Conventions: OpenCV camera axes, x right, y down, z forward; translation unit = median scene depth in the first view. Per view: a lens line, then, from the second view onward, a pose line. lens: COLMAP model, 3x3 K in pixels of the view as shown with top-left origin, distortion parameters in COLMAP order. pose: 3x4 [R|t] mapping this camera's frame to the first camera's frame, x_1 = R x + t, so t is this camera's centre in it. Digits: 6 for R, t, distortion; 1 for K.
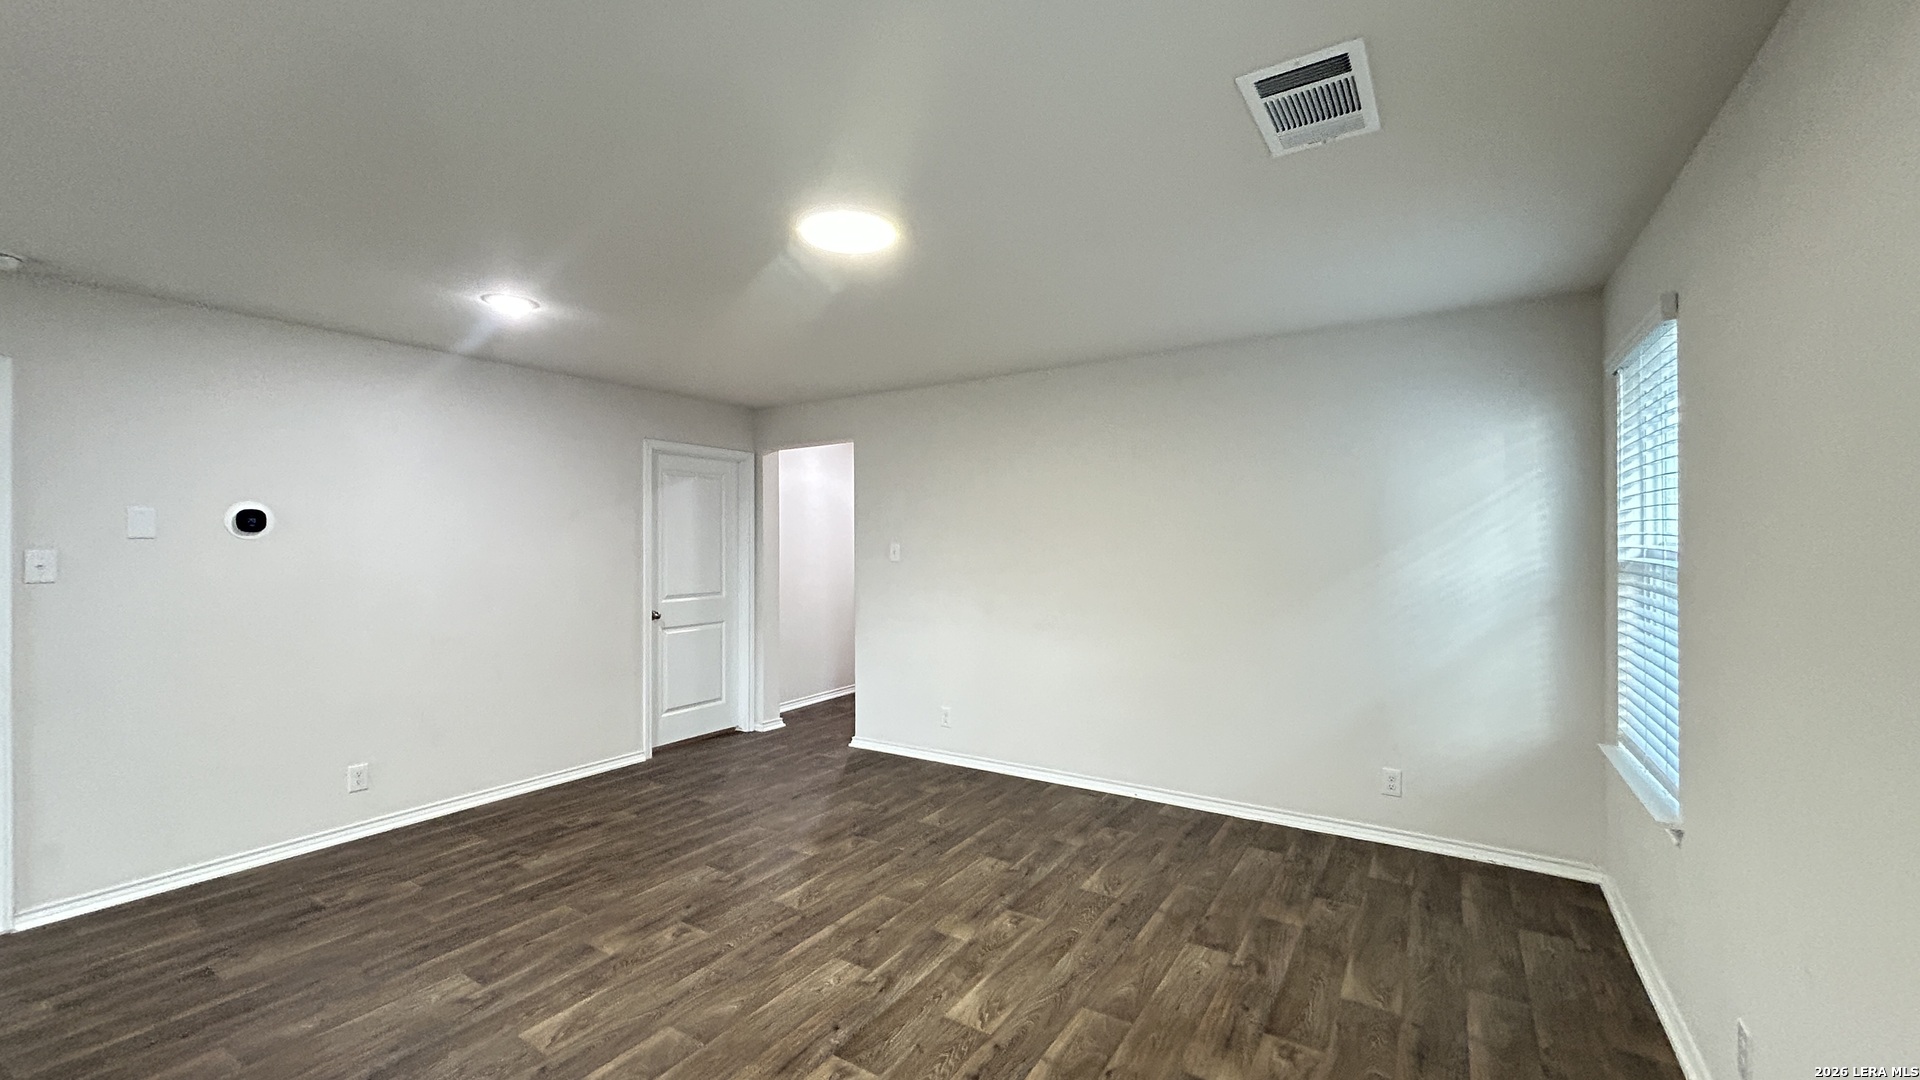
lens RADIAL K [[771.5, 0, 959.3], [0, 771.5, 536.5], [0, 0, 1]] dist [-0.001860, 0.002236]
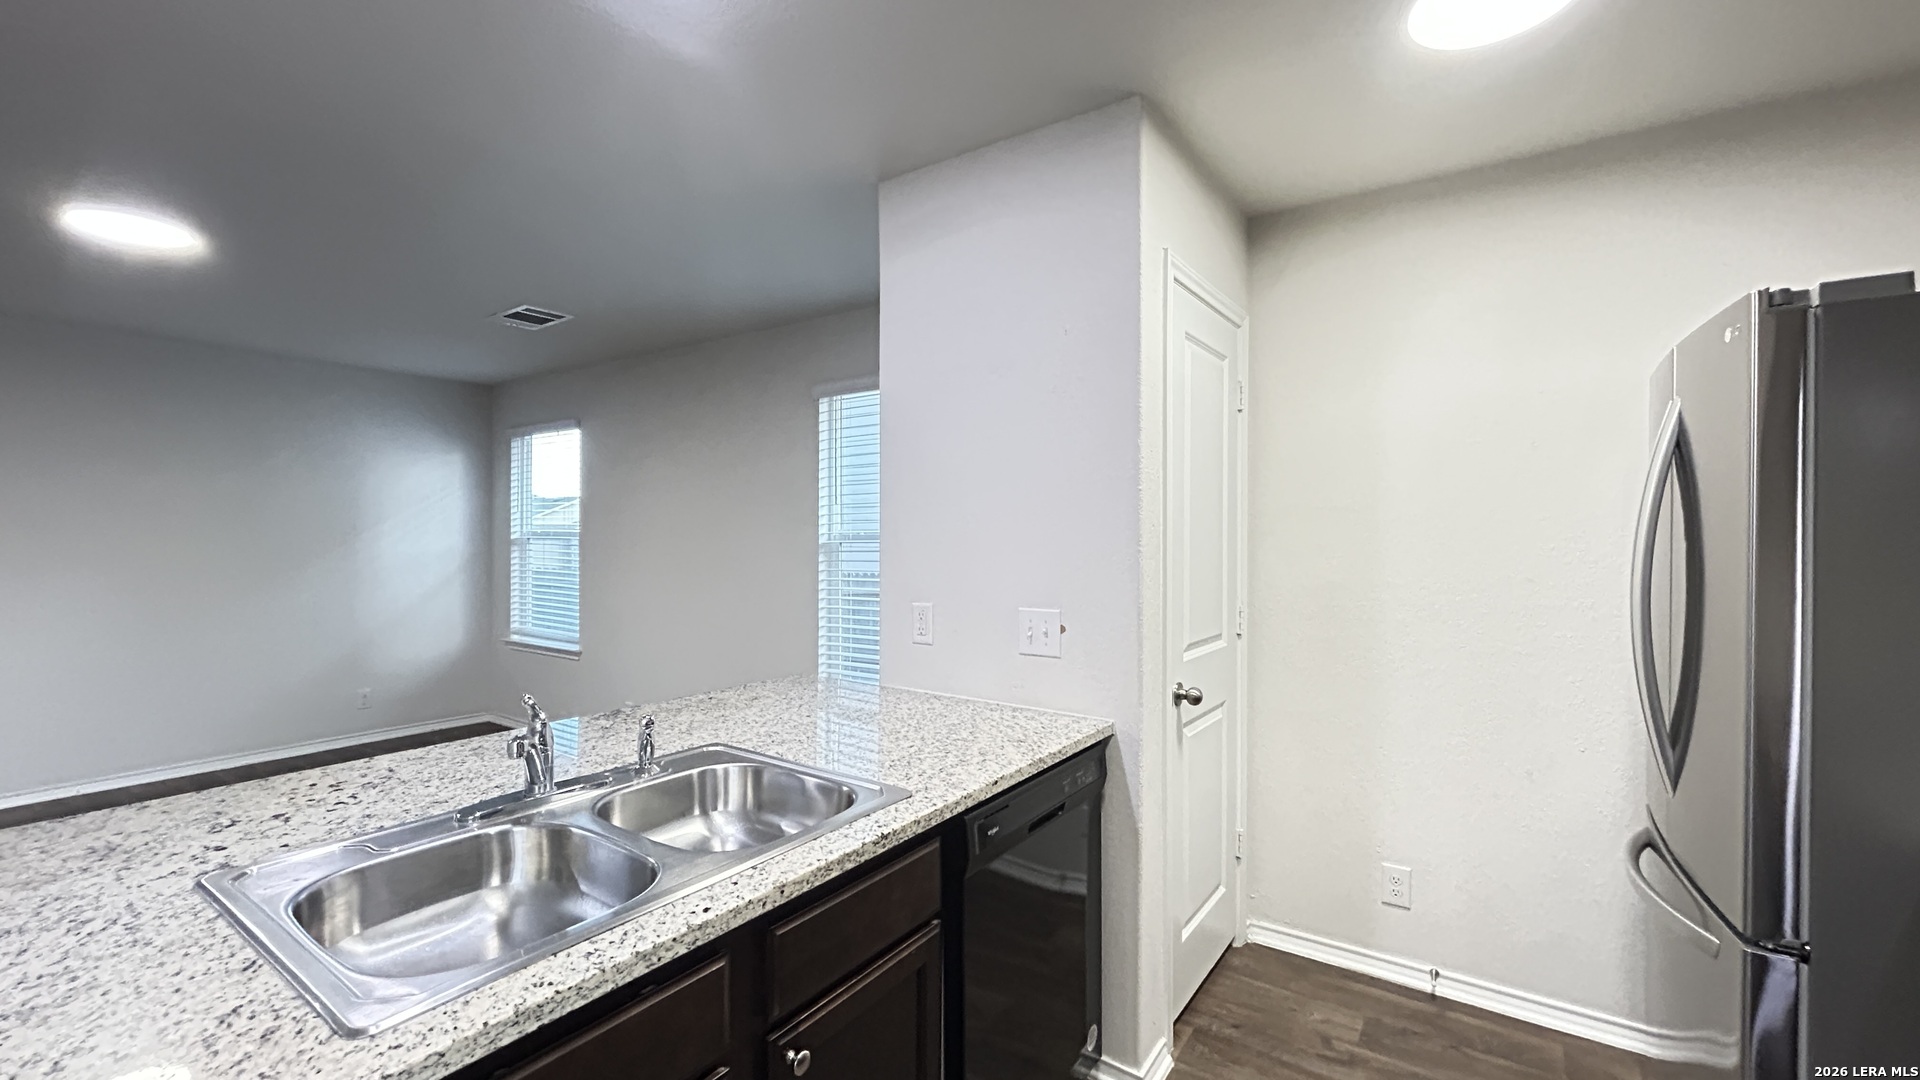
lens RADIAL K [[771.5, 0, 964.1], [0, 771.5, 545.9], [0, 0, 1]] dist [-0.001860, 0.002236]
pose [[0.027610, -0.010058, 0.999568, -0.922582], [-0.006175, 0.999929, 0.010232, 0.021537], [-0.999600, -0.006454, 0.027546, -0.148998]]
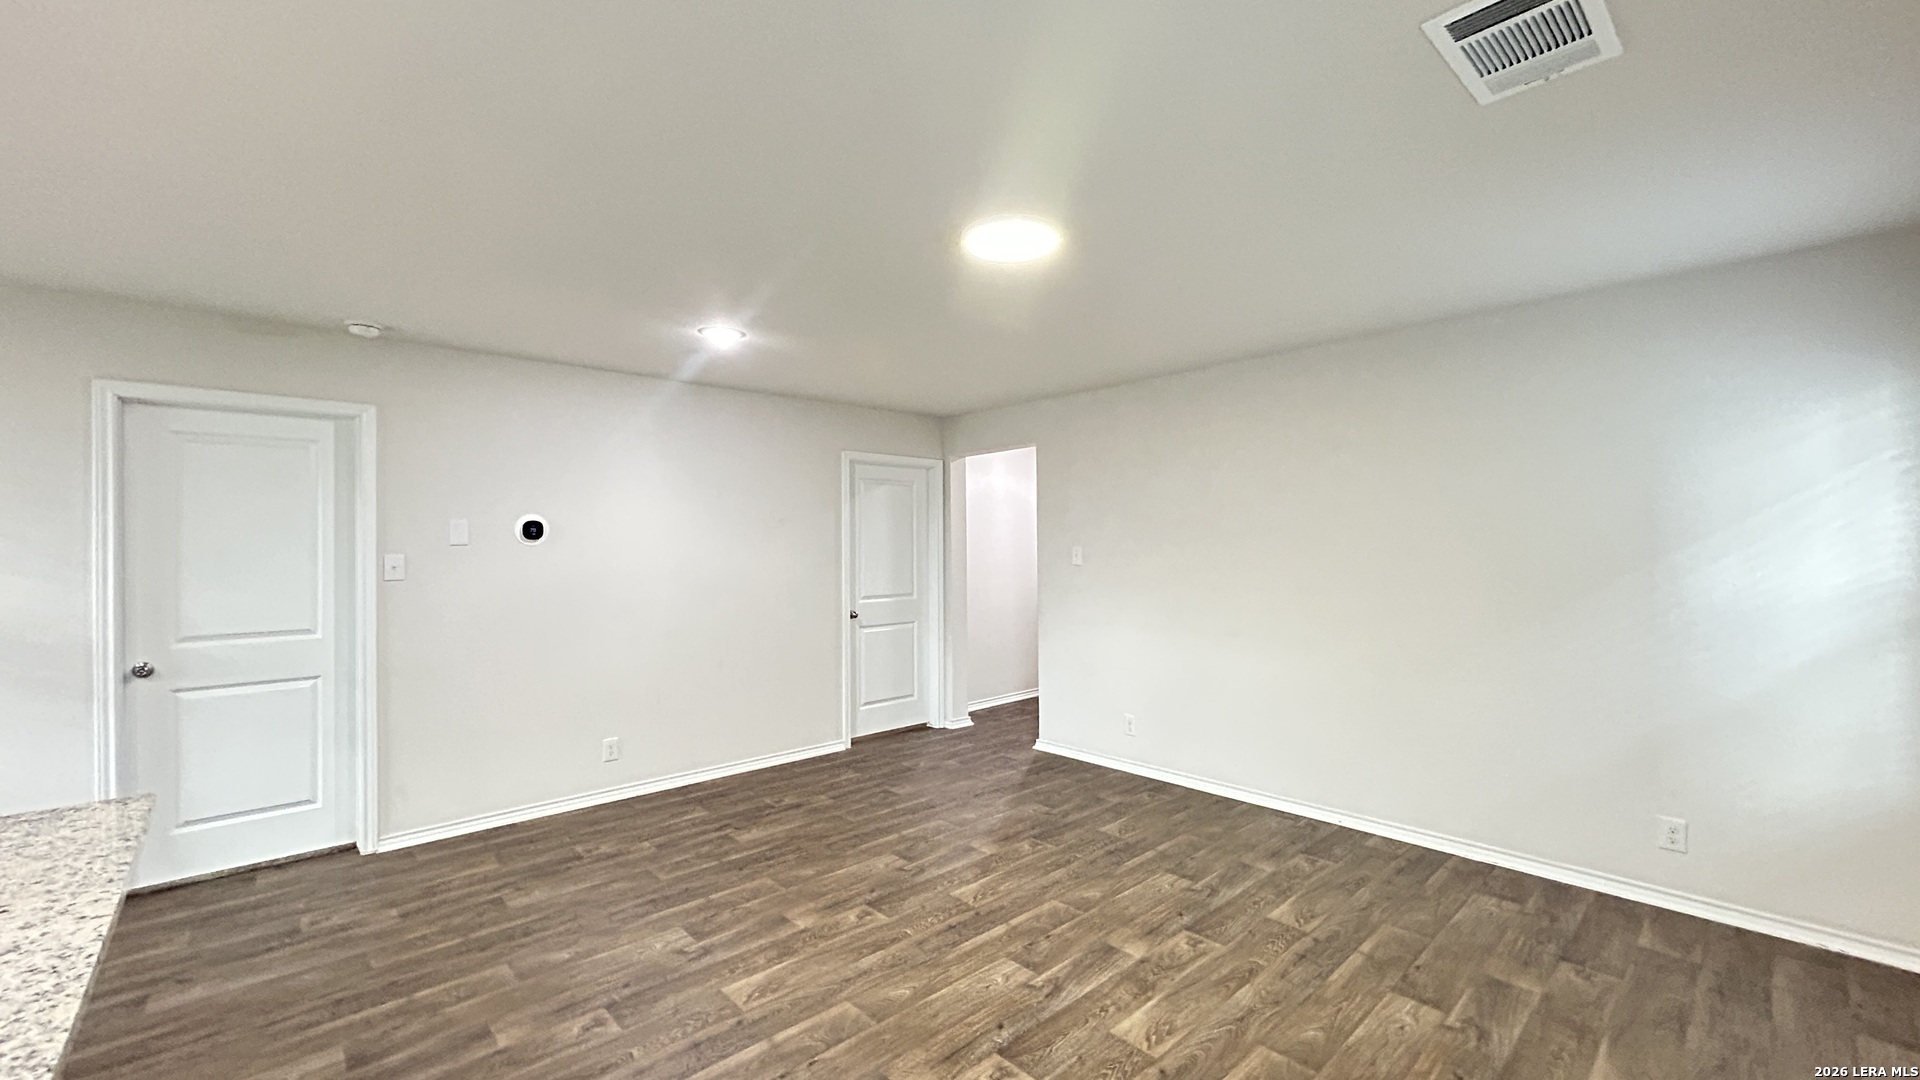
lens RADIAL K [[771.5, 0, 959.7], [0, 771.5, 536.8], [0, 0, 1]] dist [-0.001860, 0.002236]
pose [[0.967324, -0.006090, -0.253470, 0.035558], [0.005403, 0.999980, -0.003404, -0.002414], [0.253485, 0.001923, 0.967337, 0.003805]]
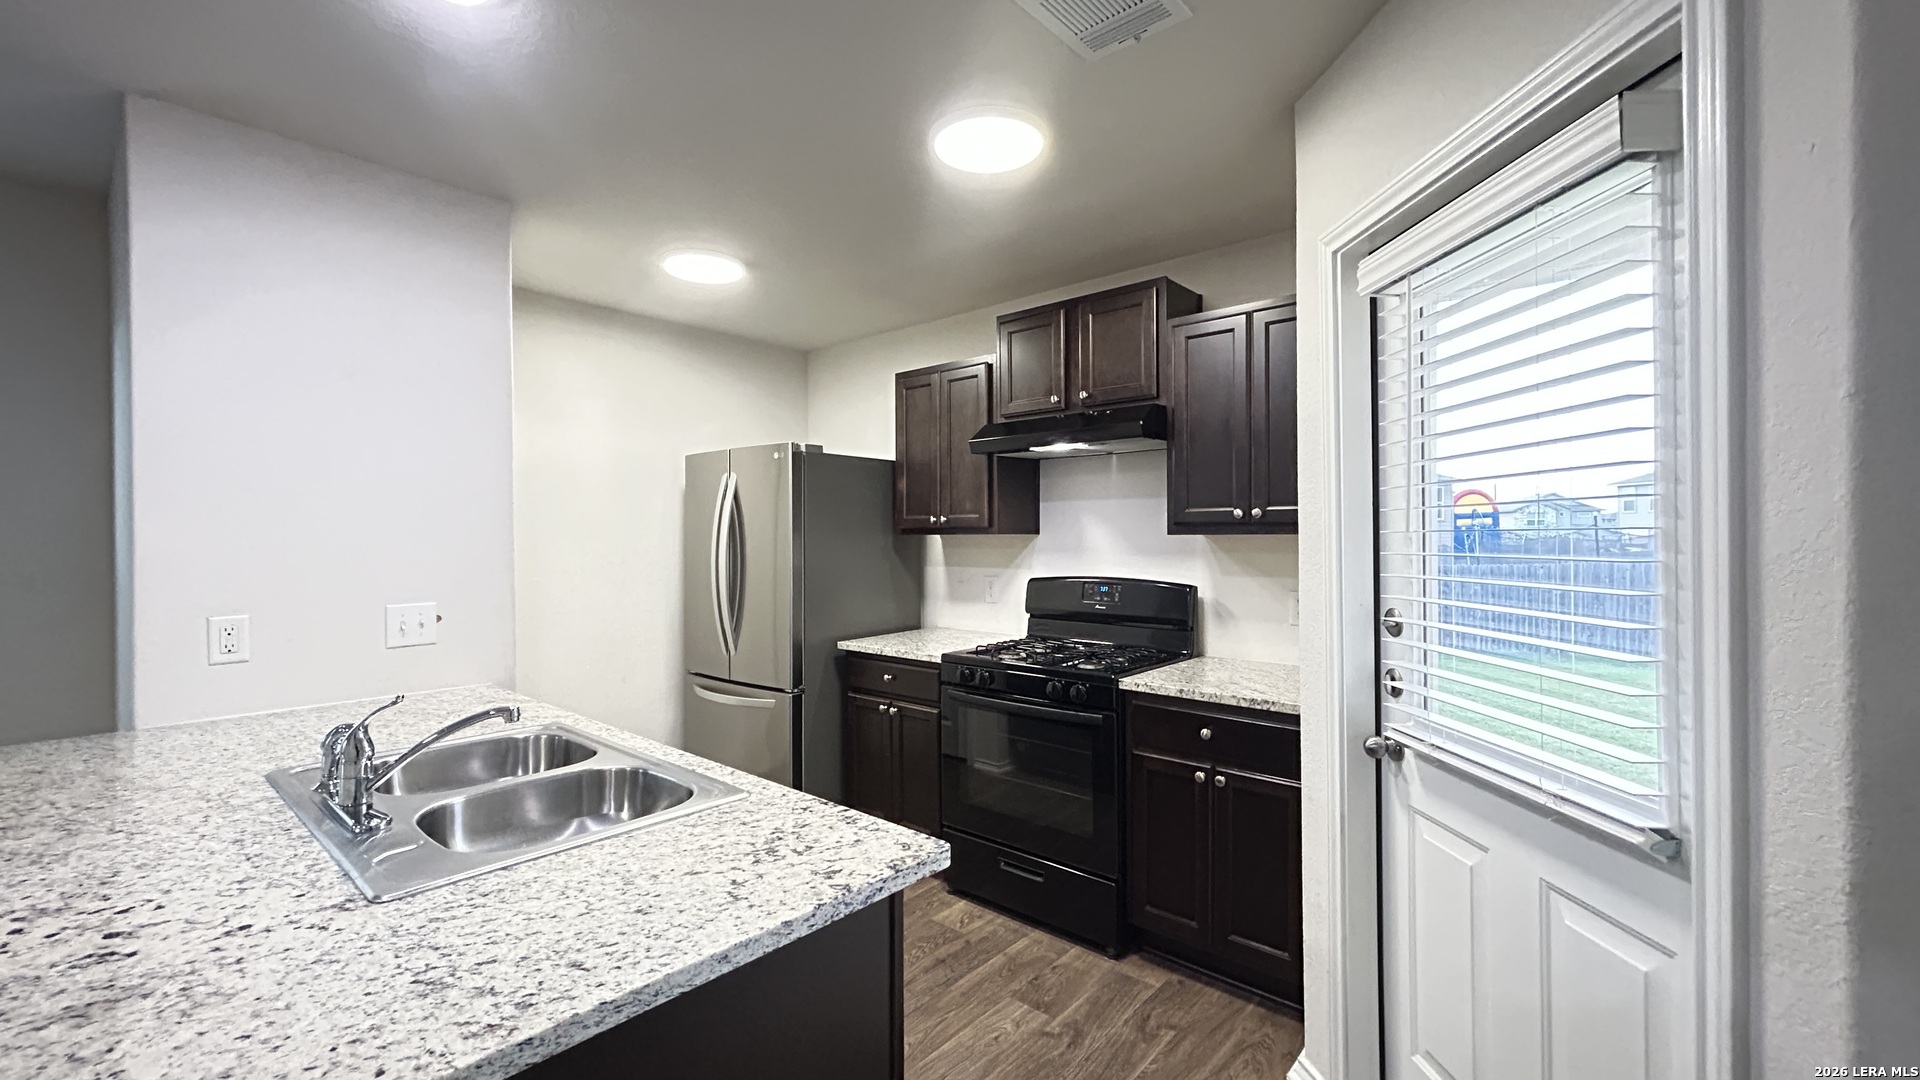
lens RADIAL K [[771.5, 0, 961.3], [0, 771.5, 537.5], [0, 0, 1]] dist [-0.001860, 0.002236]
pose [[-0.989726, 0.006321, 0.142836, -0.885198], [0.006123, 0.999980, -0.001828, 0.023329], [-0.142845, -0.000935, -0.989745, 0.455206]]
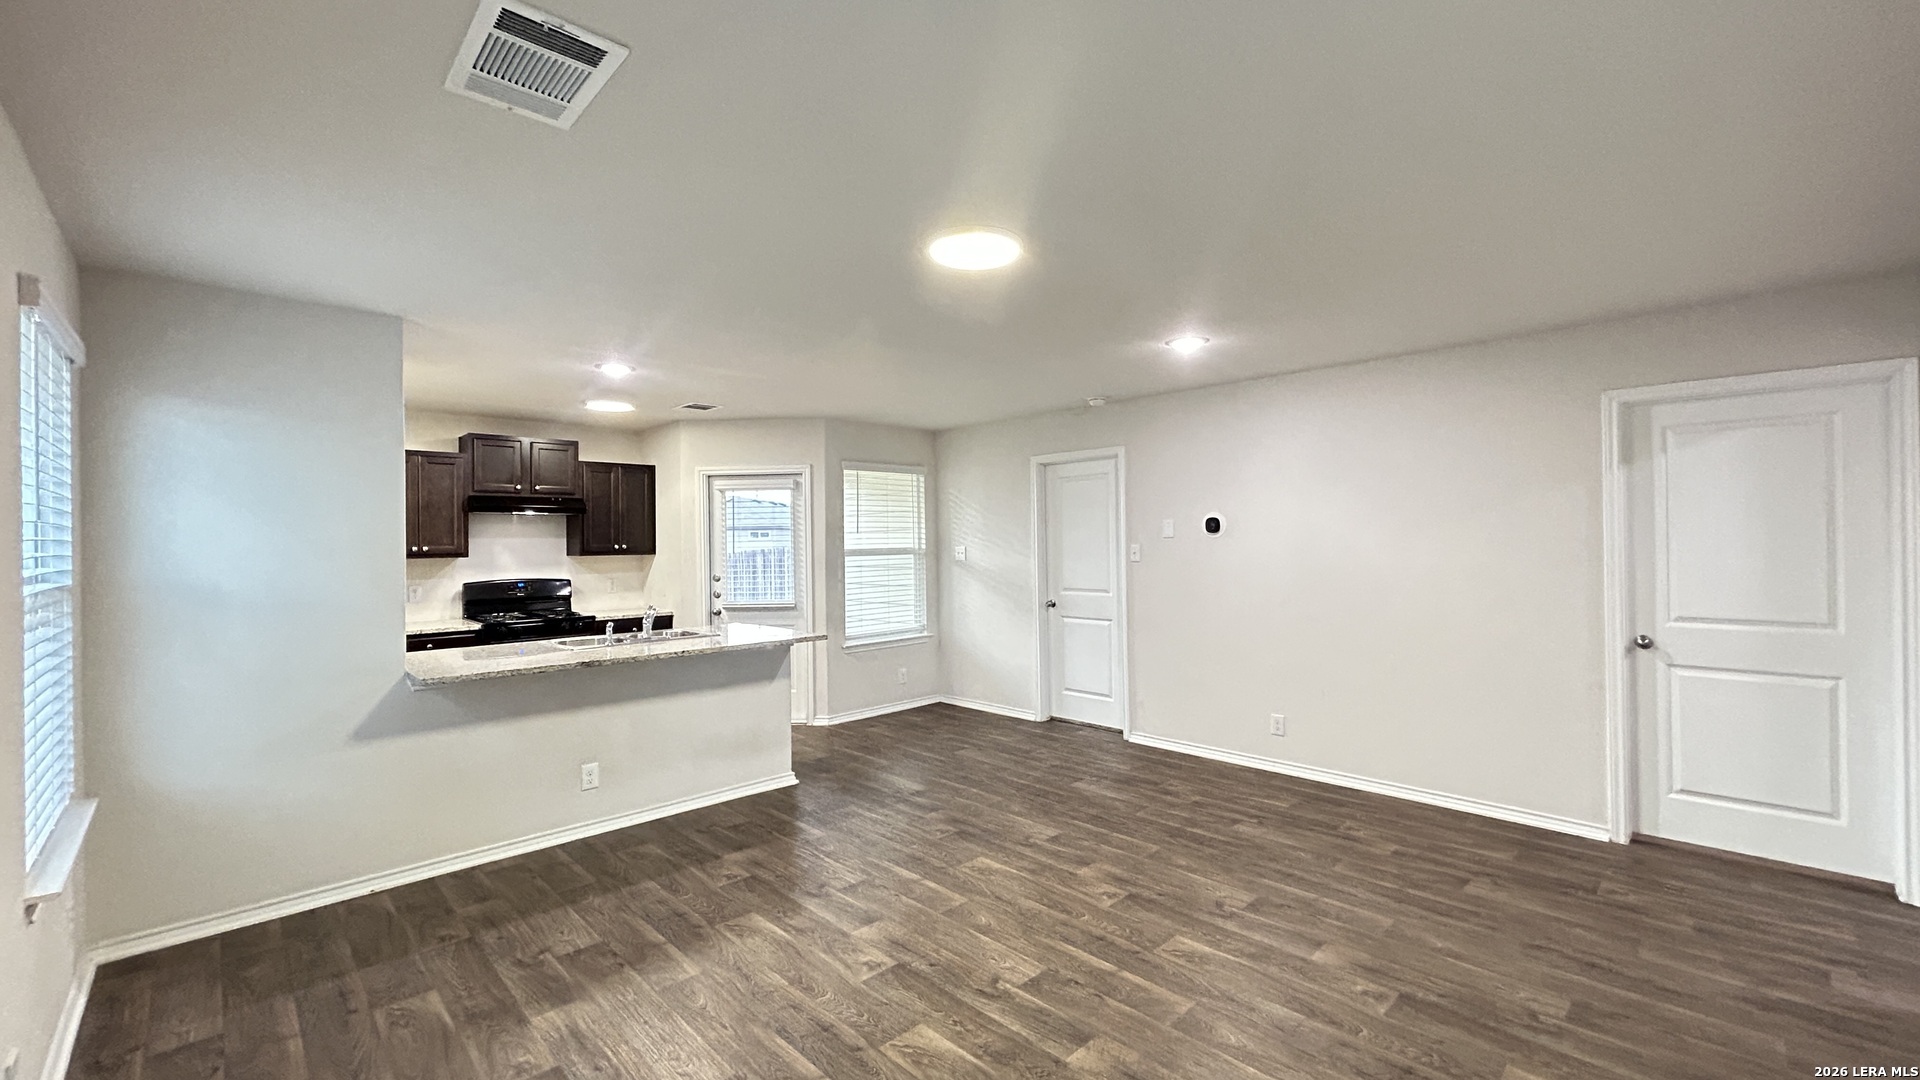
lens RADIAL K [[771.5, 0, 961.9], [0, 771.5, 538.1], [0, 0, 1]] dist [-0.001860, 0.002236]
pose [[-0.231644, 0.002068, -0.972798, 0.692891], [0.019375, 0.999809, -0.002489, -0.000701], [0.972608, -0.019425, -0.231640, 0.958495]]
